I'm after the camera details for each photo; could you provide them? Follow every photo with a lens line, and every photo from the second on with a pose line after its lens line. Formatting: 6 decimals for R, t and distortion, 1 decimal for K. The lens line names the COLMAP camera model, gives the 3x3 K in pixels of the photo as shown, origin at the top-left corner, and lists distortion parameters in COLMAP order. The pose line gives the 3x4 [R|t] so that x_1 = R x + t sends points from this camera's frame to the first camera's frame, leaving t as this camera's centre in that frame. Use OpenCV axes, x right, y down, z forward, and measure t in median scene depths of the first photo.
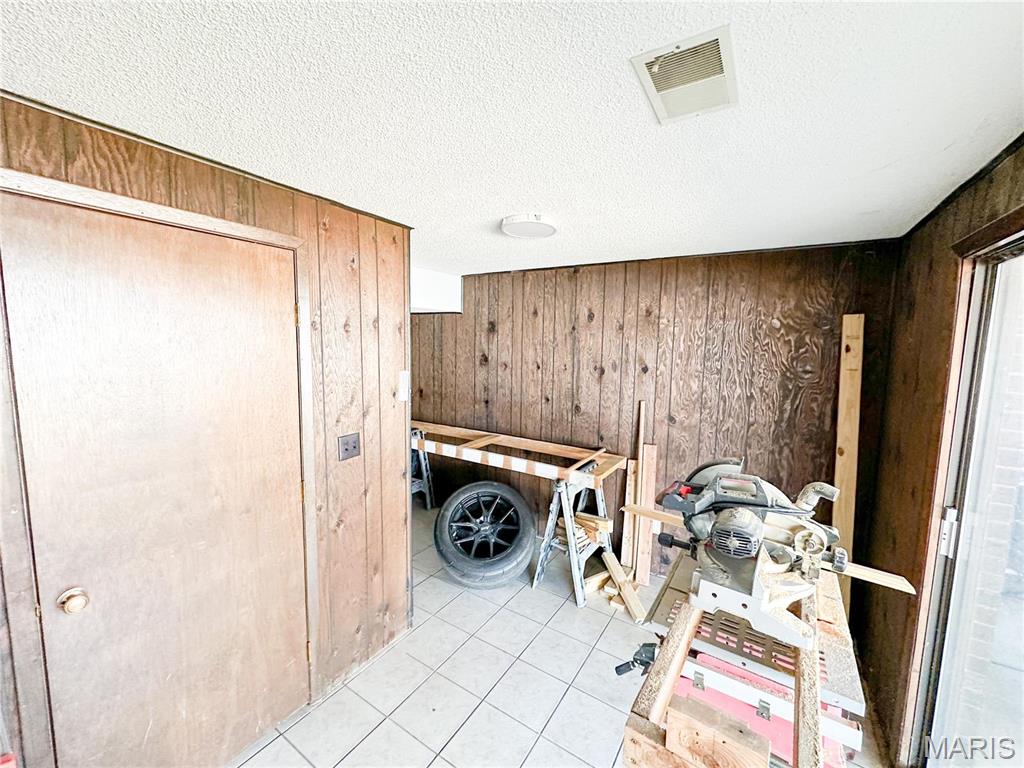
lens RADIAL K [[408.3, 0, 511.6], [0, 408.3, 383.9], [0, 0, 1]] dist [-0.000503, 0.000041]
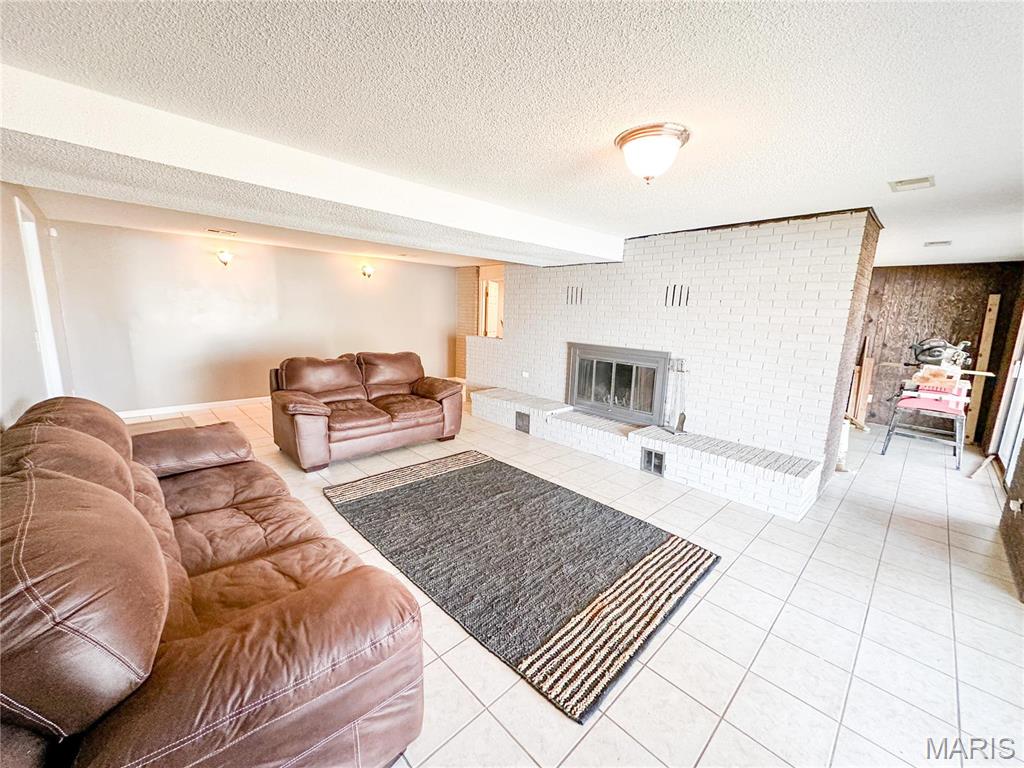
lens RADIAL K [[408.3, 0, 511.9], [0, 408.3, 384.5], [0, 0, 1]] dist [-0.000503, 0.000041]
pose [[0.974489, 0.048695, -0.219089, -1.107456], [-0.032931, 0.996637, 0.075041, 0.217752], [0.222006, -0.065912, 0.972815, -1.619519]]
